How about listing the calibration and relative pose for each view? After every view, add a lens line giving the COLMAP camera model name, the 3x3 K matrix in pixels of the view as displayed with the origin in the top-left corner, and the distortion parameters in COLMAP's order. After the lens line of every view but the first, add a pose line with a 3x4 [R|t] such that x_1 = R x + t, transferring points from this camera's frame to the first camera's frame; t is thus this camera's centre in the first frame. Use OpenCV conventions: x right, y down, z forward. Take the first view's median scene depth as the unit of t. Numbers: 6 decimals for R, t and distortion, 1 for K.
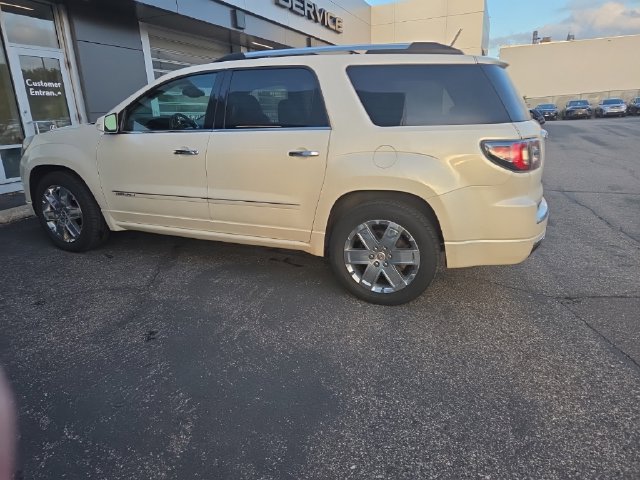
lens RADIAL K [[427.3, 0, 317.3], [0, 427.3, 232.4], [0, 0, 1]] dist [0.072636, -0.056123]
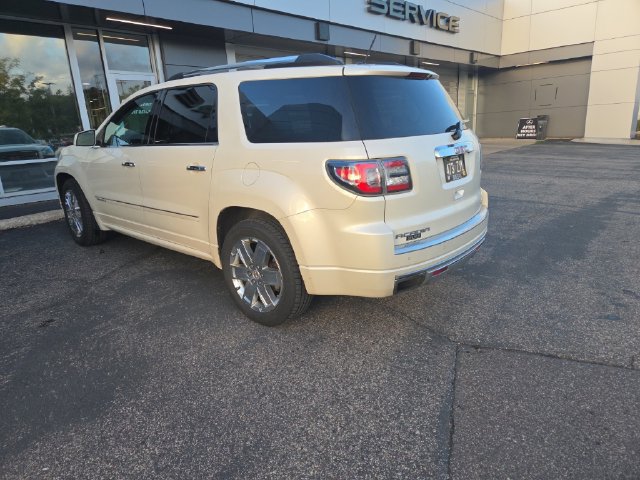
lens RADIAL K [[427.3, 0, 314.7], [0, 427.3, 237.7], [0, 0, 1]] dist [0.072636, -0.056123]
pose [[0.939873, 0.071507, -0.333953, 0.526960], [-0.071866, 0.997350, 0.011296, -0.043171], [0.333876, 0.013383, 0.942522, 0.105007]]
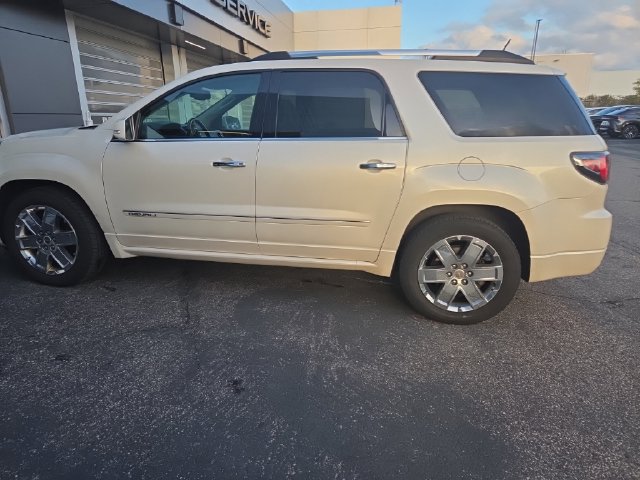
lens RADIAL K [[427.3, 0, 318.7], [0, 427.3, 240.3], [0, 0, 1]] dist [0.072636, -0.056123]
pose [[0.975298, -0.040862, 0.217081, -0.317252], [0.040368, 0.999162, 0.006715, -0.032515], [-0.217174, 0.002214, 0.976130, 0.121143]]
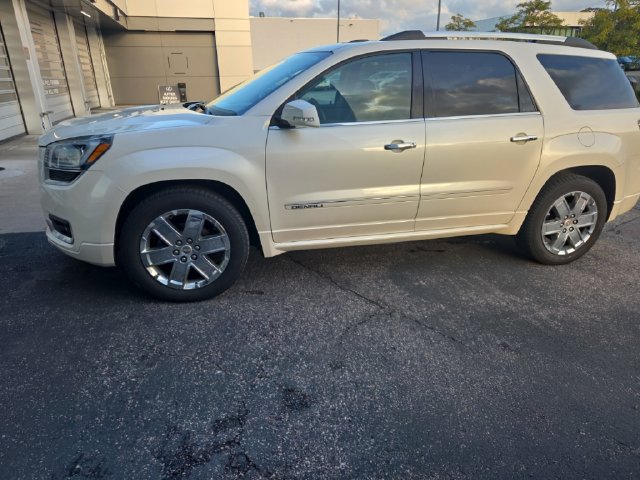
lens RADIAL K [[427.3, 0, 323.0], [0, 427.3, 240.3], [0, 0, 1]] dist [0.072636, -0.056123]
pose [[0.792956, -0.195630, 0.577017, -0.946848], [0.148150, 0.980536, 0.128844, -0.132808], [-0.590992, -0.016682, 0.806505, 0.388654]]
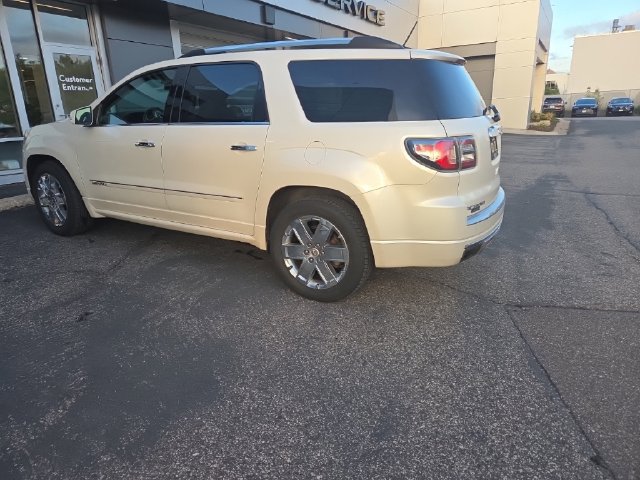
lens RADIAL K [[427.3, 0, 317.0], [0, 427.3, 229.9], [0, 0, 1]] dist [0.072636, -0.056123]
pose [[0.990805, 0.040464, -0.129103, 0.247693], [-0.039494, 0.999169, 0.010070, -0.006017], [0.129403, -0.004879, 0.991580, 0.010516]]
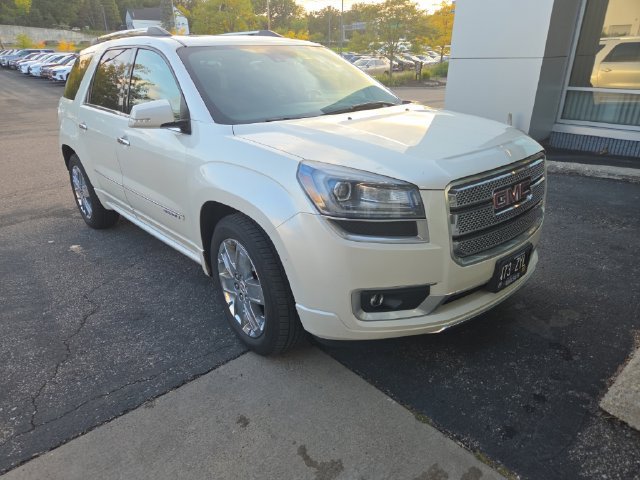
lens RADIAL K [[427.3, 0, 312.4], [0, 427.3, 243.1], [0, 0, 1]] dist [0.072636, -0.056123]
pose [[-0.881880, -0.145384, 0.448499, -0.872975], [0.171652, 0.786979, 0.592621, -0.627436], [-0.439117, 0.599606, -0.669066, 2.028967]]
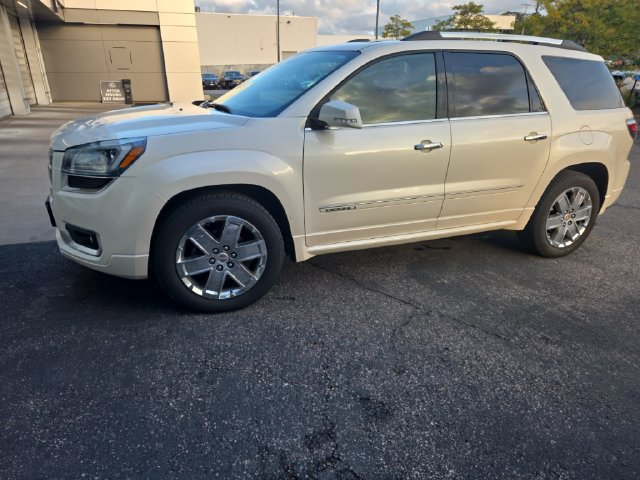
lens RADIAL K [[427.3, 0, 311.9], [0, 427.3, 238.9], [0, 0, 1]] dist [0.072636, -0.056123]
pose [[0.713428, -0.222921, 0.664324, -1.073804], [0.165374, 0.974831, 0.149517, -0.169925], [-0.680935, 0.003193, 0.732337, 0.518464]]
